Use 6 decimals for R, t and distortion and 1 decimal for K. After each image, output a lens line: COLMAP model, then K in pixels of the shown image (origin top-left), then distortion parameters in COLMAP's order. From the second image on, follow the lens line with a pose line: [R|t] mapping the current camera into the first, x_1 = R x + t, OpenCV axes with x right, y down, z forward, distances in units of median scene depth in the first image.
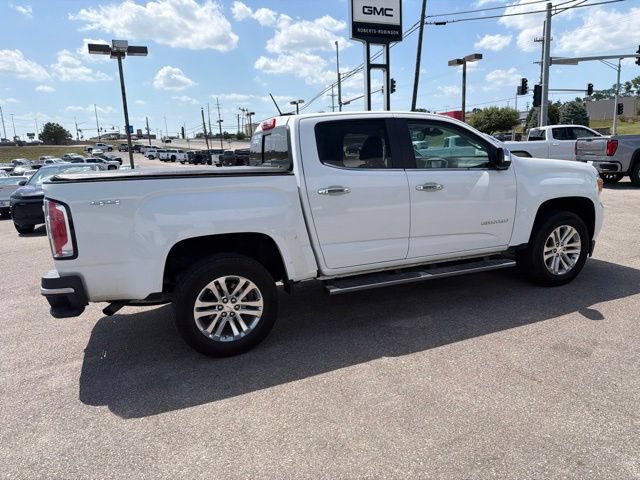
lens RADIAL K [[455.5, 0, 326.4], [0, 455.5, 240.3], [0, 0, 1]] dist [0.022743, -0.026643]
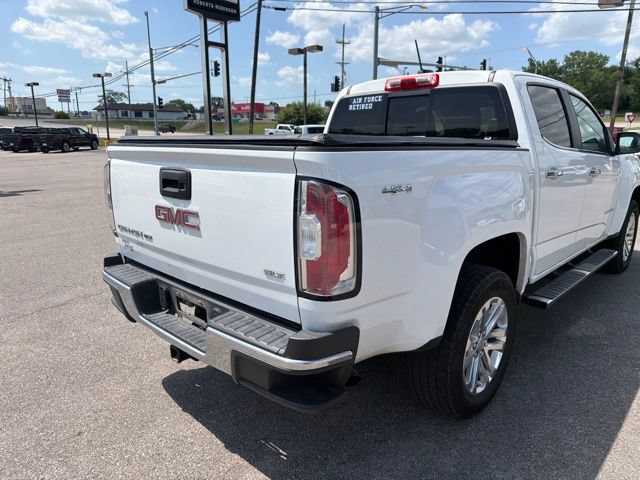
lens RADIAL K [[455.5, 0, 326.8], [0, 455.5, 245.3], [0, 0, 1]] dist [0.022743, -0.026643]
pose [[0.907622, -0.049705, 0.416835, -0.088668], [0.036852, 0.998566, 0.038832, -0.004213], [-0.418168, -0.019884, 0.908152, 0.060323]]
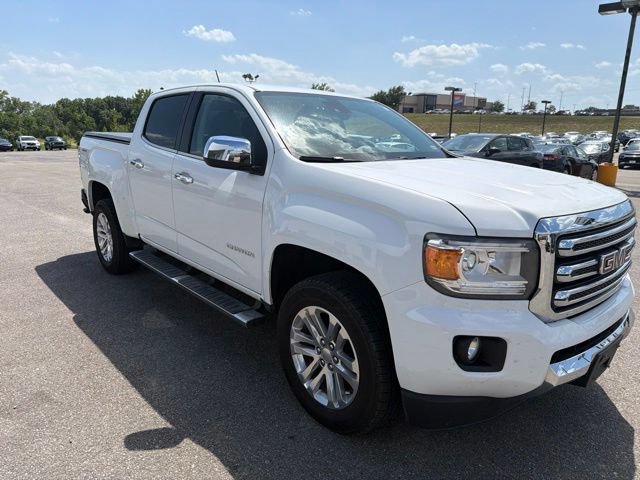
lens RADIAL K [[455.5, 0, 321.5], [0, 455.5, 237.2], [0, 0, 1]] dist [0.022743, -0.026643]
pose [[0.331153, 0.265993, -0.905309, 0.157353], [-0.214963, 0.955482, 0.202103, -0.033919], [0.918765, 0.127681, 0.373590, 0.136126]]
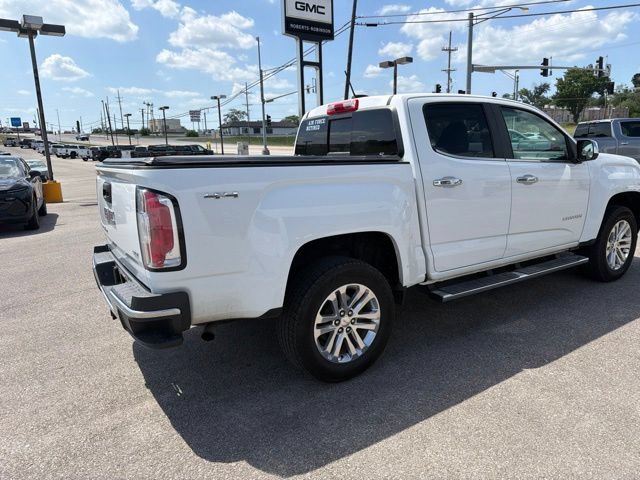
lens RADIAL K [[455.5, 0, 326.5], [0, 455.5, 243.3], [0, 0, 1]] dist [0.022743, -0.026643]
pose [[0.981099, -0.020209, 0.192449, -0.051389], [0.019176, 0.999790, 0.007226, -0.000311], [-0.192554, -0.003399, 0.981280, 0.024338]]
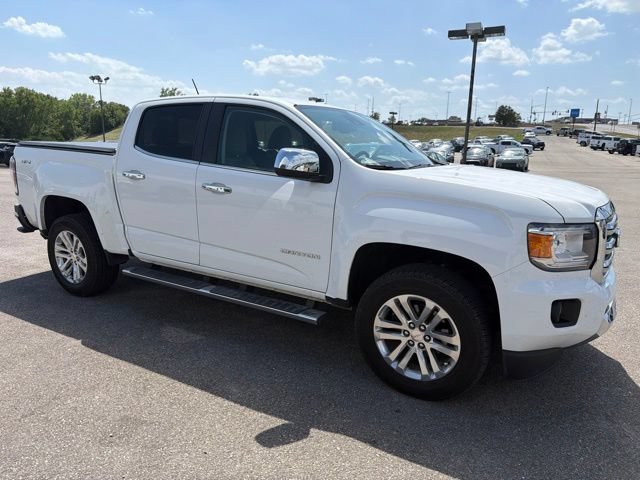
lens RADIAL K [[455.5, 0, 322.2], [0, 455.5, 242.2], [0, 0, 1]] dist [0.022743, -0.026643]
pose [[0.601674, 0.230477, -0.764767, 0.145110], [-0.200773, 0.970363, 0.134480, -0.024879], [0.773097, 0.072632, 0.630116, 0.092724]]
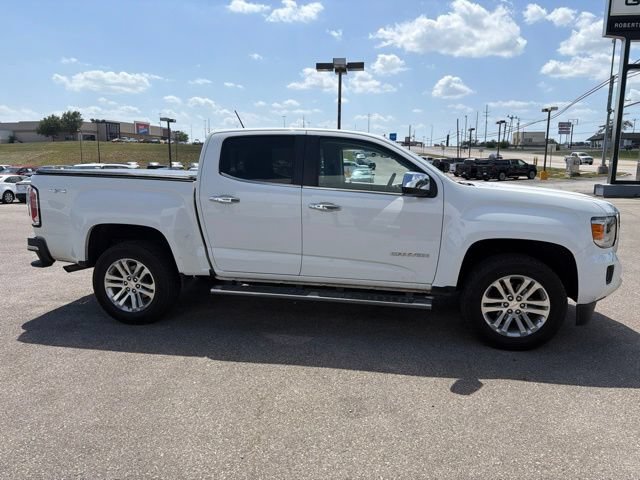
lens RADIAL K [[455.5, 0, 322.9], [0, 455.5, 239.6], [0, 0, 1]] dist [0.022743, -0.026643]
pose [[0.840698, 0.141879, -0.522587, 0.107662], [-0.151073, 0.988200, 0.025256, -0.010394], [0.520004, 0.057716, 0.852212, 0.026024]]
